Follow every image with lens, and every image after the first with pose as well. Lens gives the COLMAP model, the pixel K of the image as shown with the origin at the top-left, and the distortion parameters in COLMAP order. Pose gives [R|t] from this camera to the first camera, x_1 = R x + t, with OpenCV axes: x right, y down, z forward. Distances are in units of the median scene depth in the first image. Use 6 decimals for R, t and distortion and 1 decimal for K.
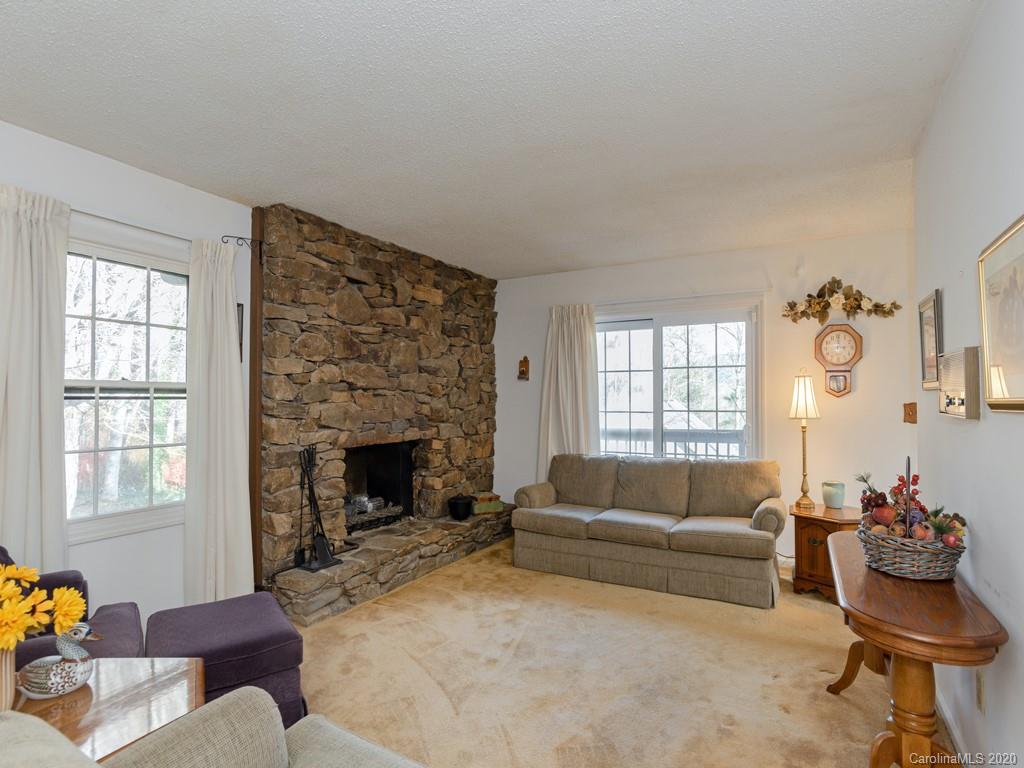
lens RADIAL K [[563.9, 0, 512.0], [0, 563.9, 384.0], [0, 0, 1]] dist [-0.001580, 0.000061]
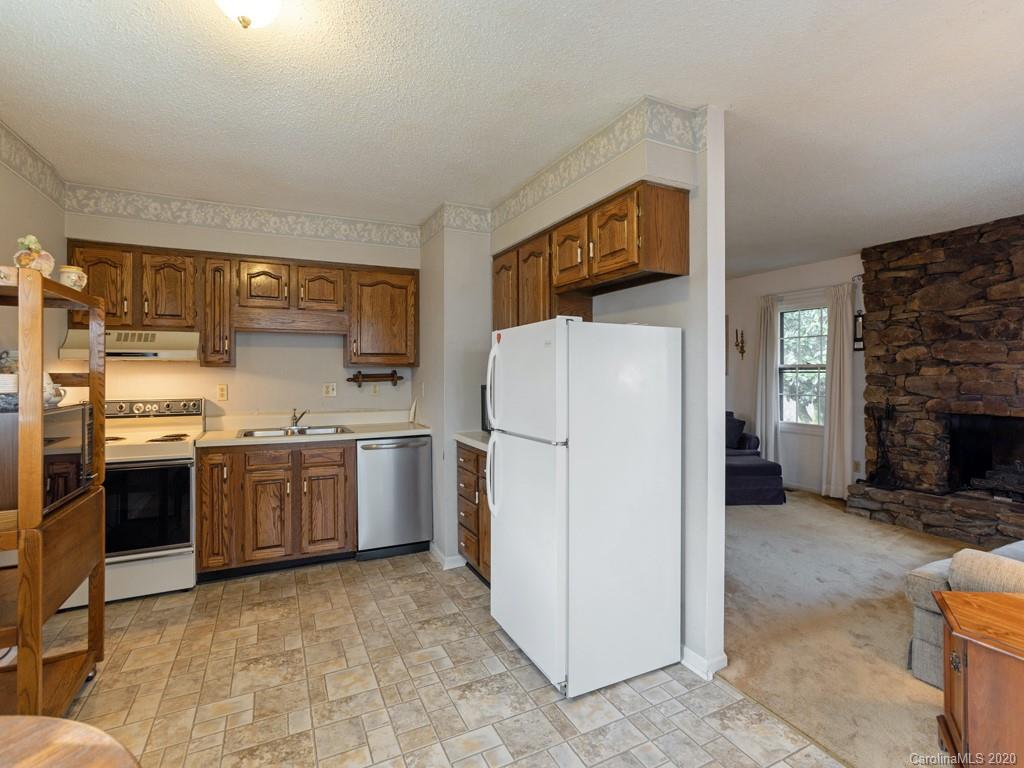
lens RADIAL K [[498.6, 0, 512.0], [0, 498.6, 384.0], [0, 0, 1]] dist [-0.000288, -0.000020]
pose [[-0.599073, 0.016968, -0.800515, 1.164931], [0.021241, 0.999760, 0.005295, 0.026360], [0.800413, -0.013831, -0.599290, 0.936314]]
